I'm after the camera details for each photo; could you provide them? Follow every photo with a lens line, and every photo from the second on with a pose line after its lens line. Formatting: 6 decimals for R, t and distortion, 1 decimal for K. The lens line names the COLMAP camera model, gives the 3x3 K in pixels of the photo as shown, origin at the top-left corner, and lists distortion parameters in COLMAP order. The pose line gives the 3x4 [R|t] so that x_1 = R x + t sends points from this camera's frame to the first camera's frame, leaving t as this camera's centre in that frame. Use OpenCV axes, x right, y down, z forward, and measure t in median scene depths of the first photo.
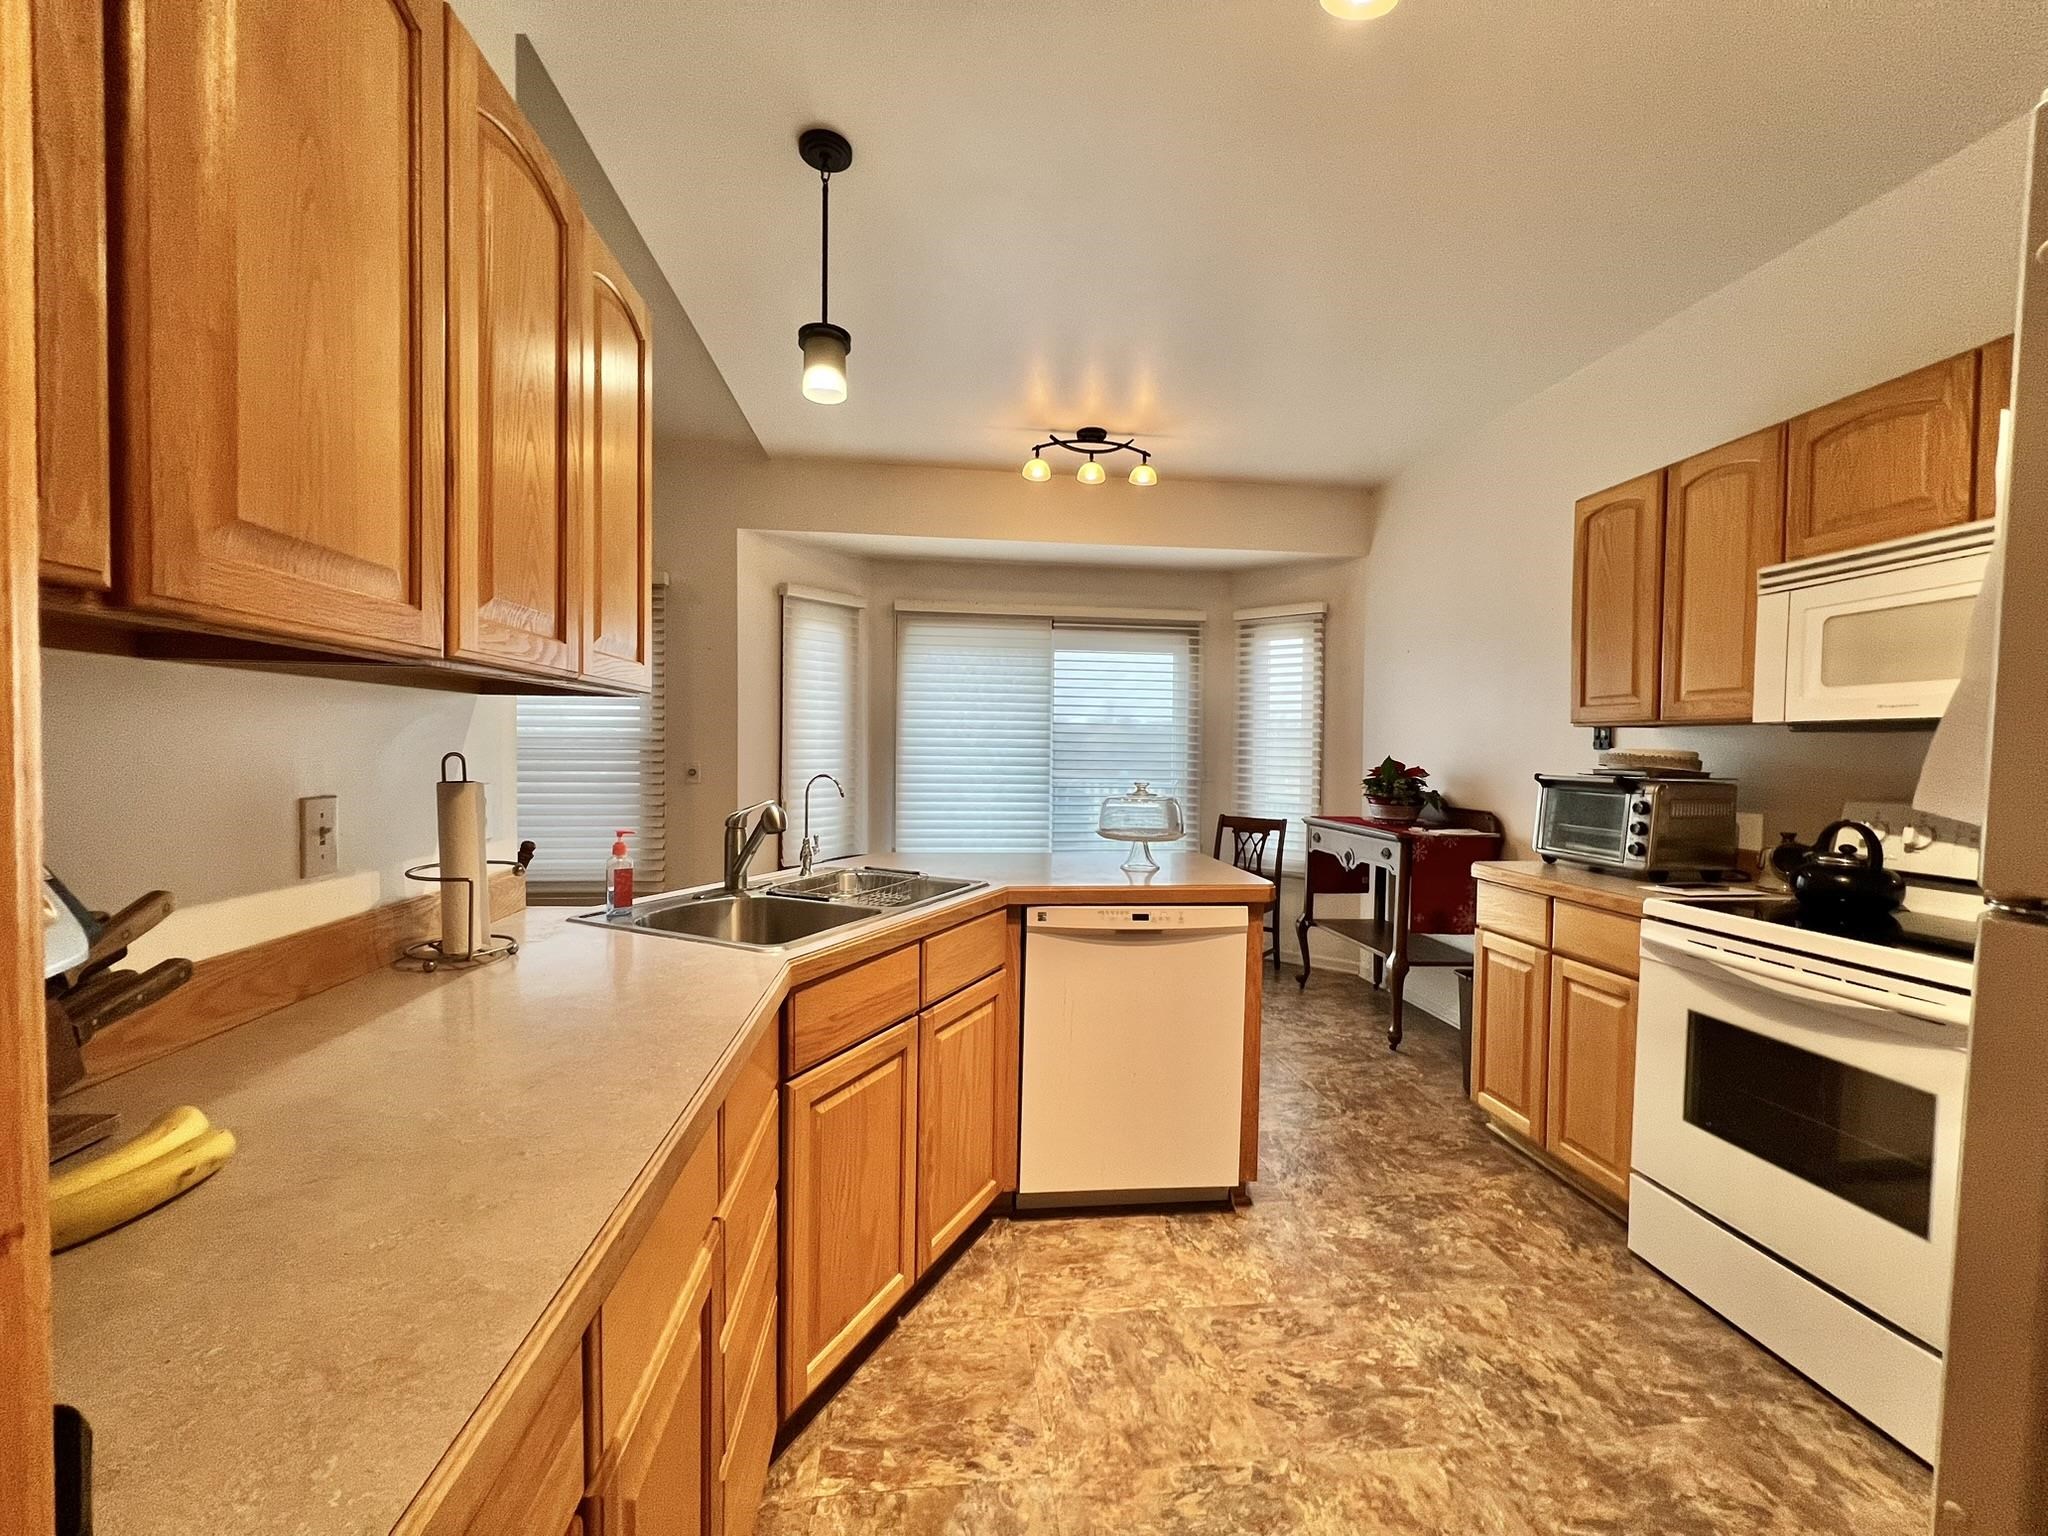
lens RADIAL K [[822.1, 0, 1024.6], [0, 822.1, 773.0], [0, 0, 1]] dist [-0.000553, 0.000117]
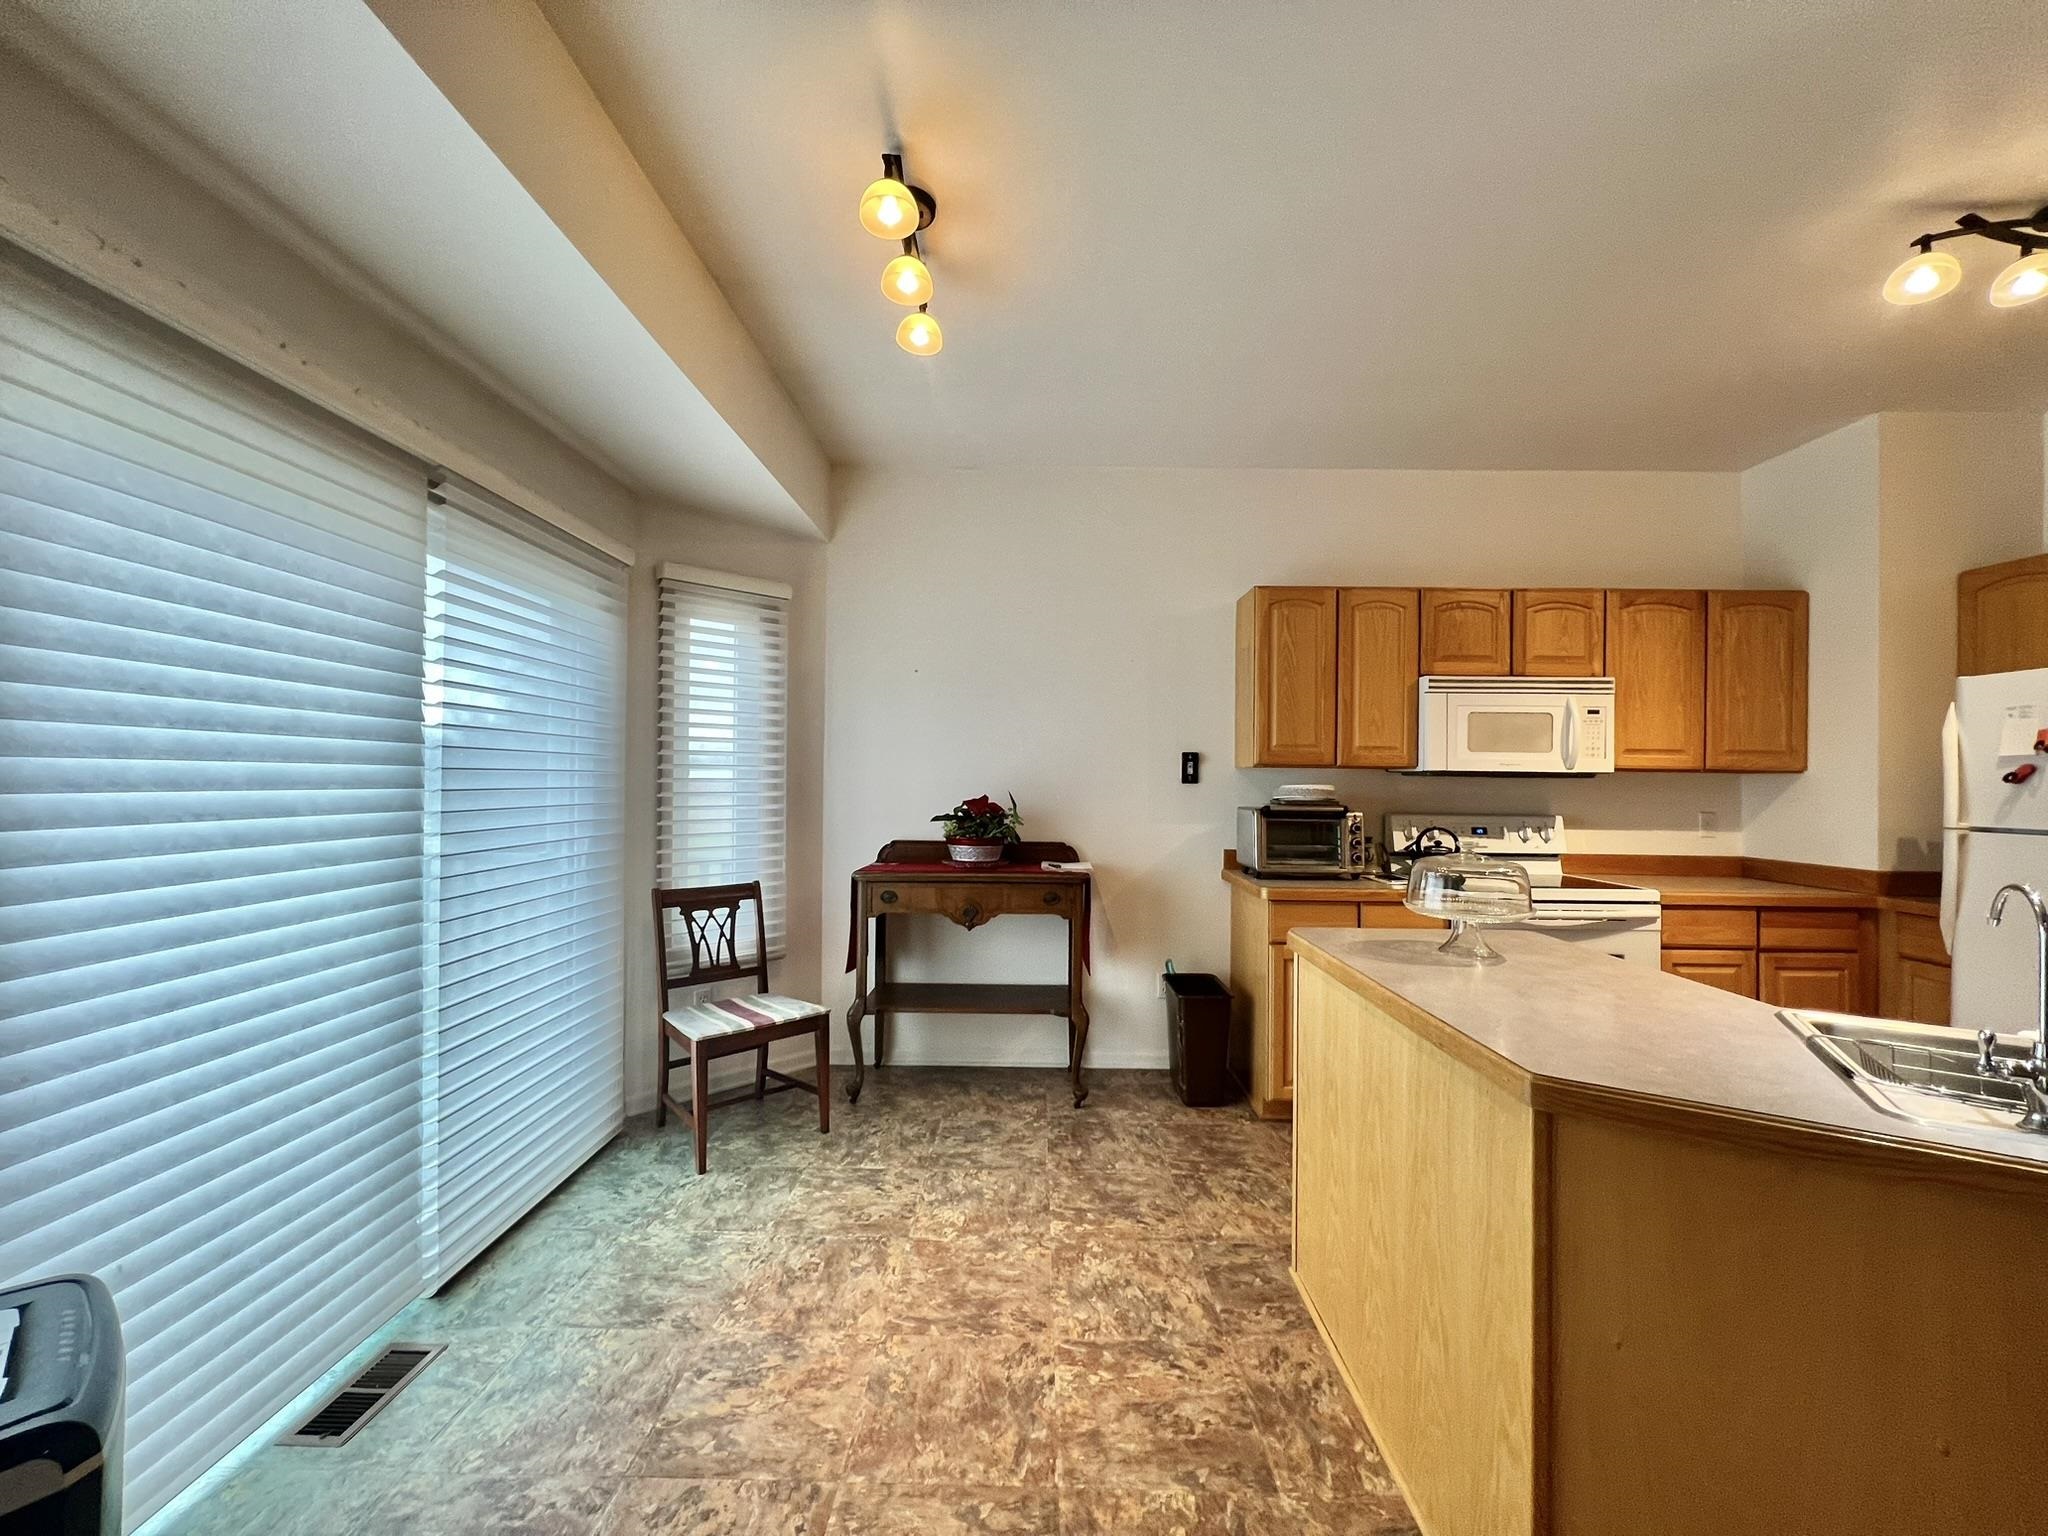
lens RADIAL K [[820.4, 0, 1029.6], [0, 820.4, 769.8], [0, 0, 1]] dist [-0.001446, -0.000061]
pose [[0.115685, -0.004635, 0.993275, -0.698915], [0.019944, 0.999798, 0.002343, -0.070547], [-0.993086, 0.019538, 0.115754, 1.375343]]
